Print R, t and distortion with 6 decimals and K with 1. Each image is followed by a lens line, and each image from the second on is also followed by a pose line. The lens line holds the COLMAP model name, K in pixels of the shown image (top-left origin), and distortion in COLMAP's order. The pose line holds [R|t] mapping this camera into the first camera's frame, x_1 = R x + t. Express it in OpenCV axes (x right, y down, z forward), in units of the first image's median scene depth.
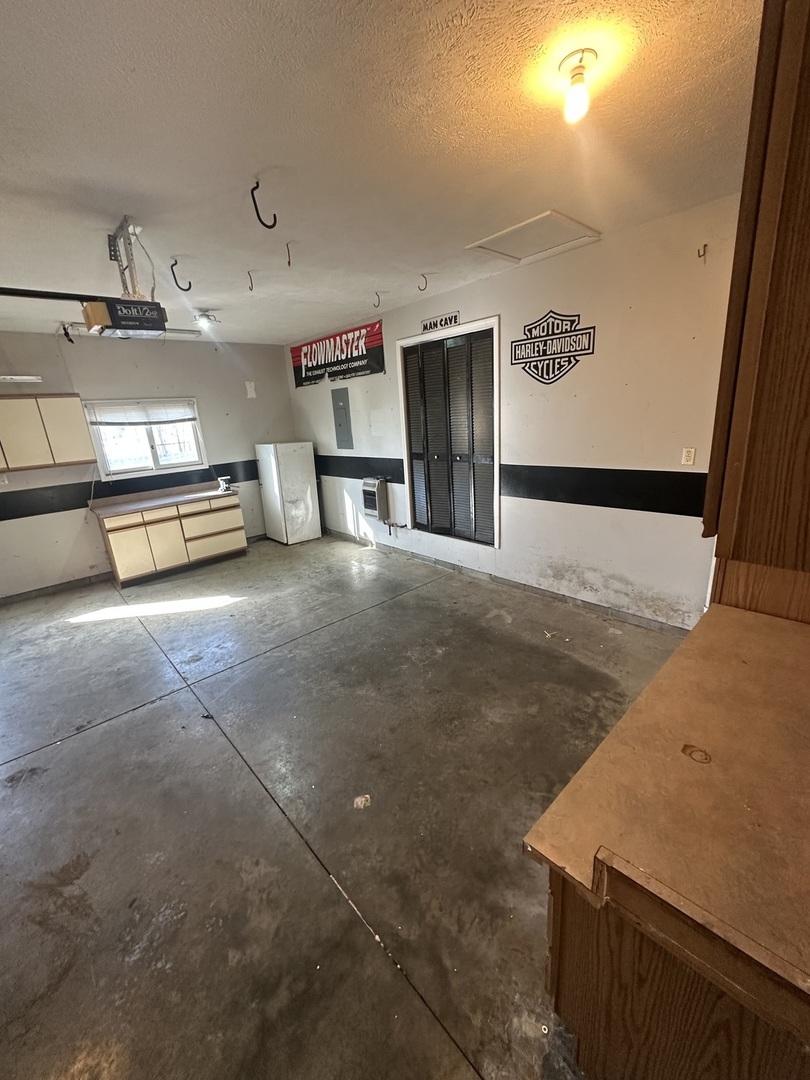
lens RADIAL K [[428.3, 0, 405.6], [0, 428.3, 538.7], [0, 0, 1]] dist [-0.004309, 0.000357]
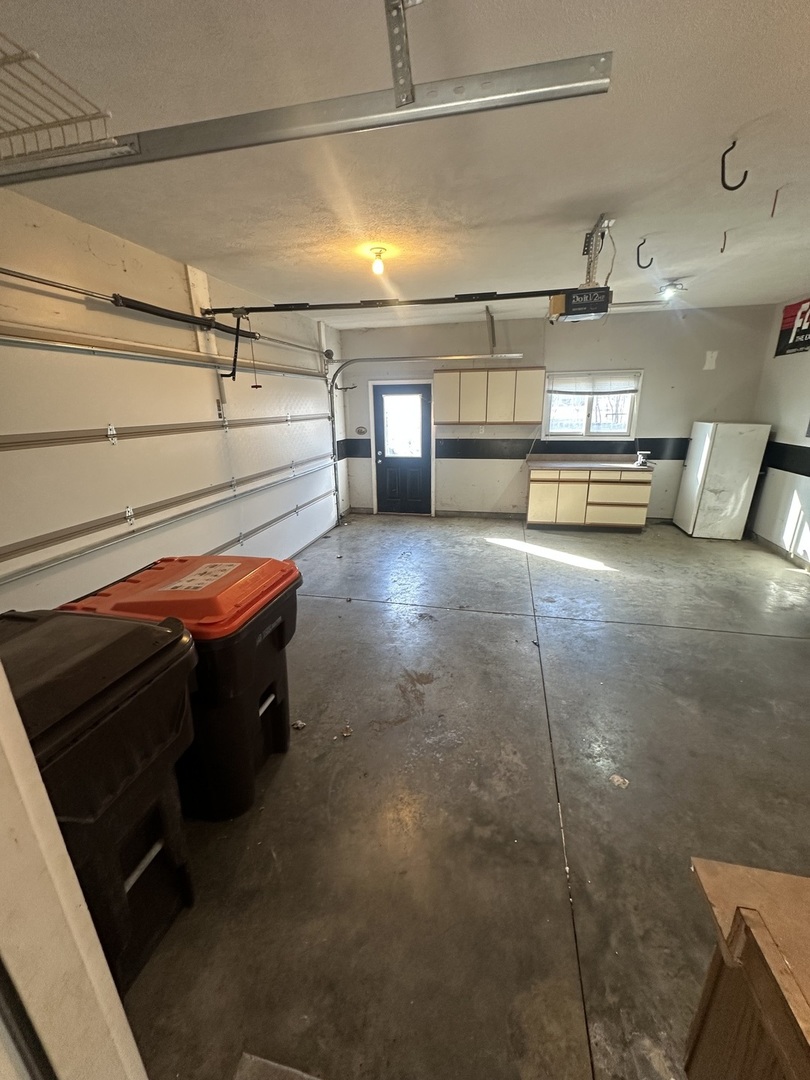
lens RADIAL K [[428.3, 0, 405.6], [0, 428.3, 538.7], [0, 0, 1]] dist [-0.004309, 0.000357]
pose [[0.571083, 0.299517, -0.764300, 0.093790], [-0.249851, 0.950306, 0.185721, 0.002510], [0.781945, 0.084899, 0.617538, -0.032207]]
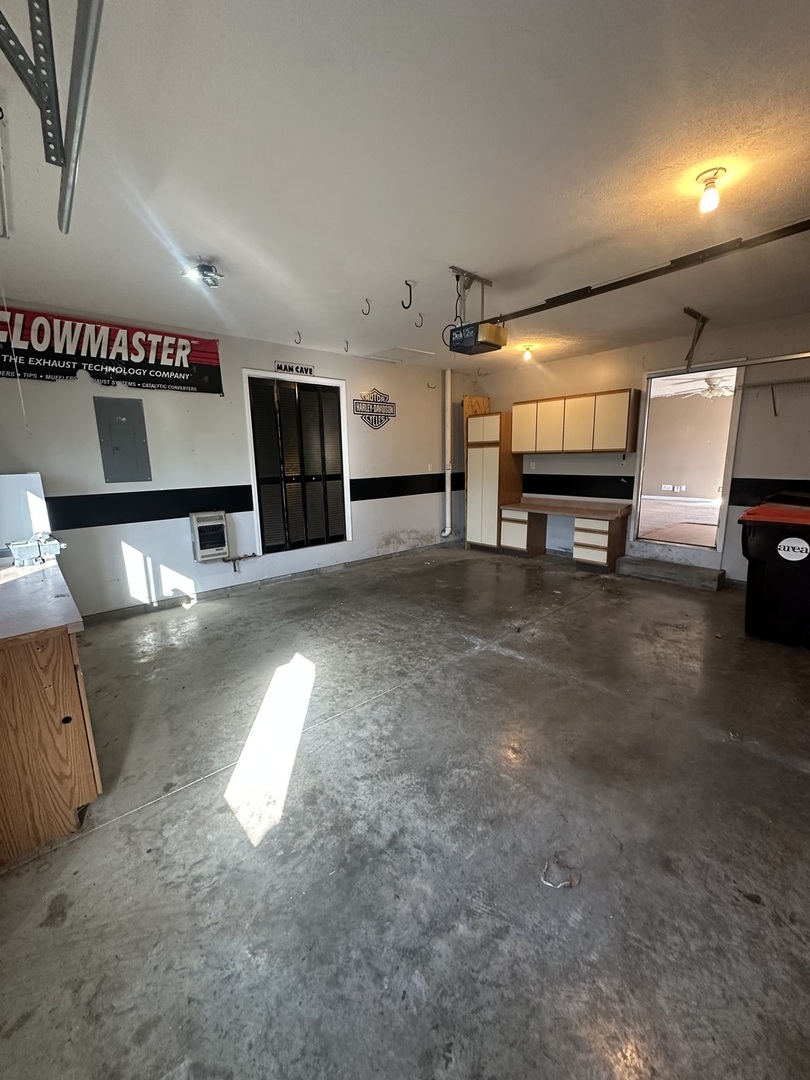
lens RADIAL K [[428.3, 0, 405.6], [0, 428.3, 538.7], [0, 0, 1]] dist [-0.004309, 0.000357]
pose [[0.020180, -0.127732, 0.991603, -1.079756], [0.297495, 0.947648, 0.116015, -0.084632], [-0.954510, 0.292655, 0.057123, 0.701493]]
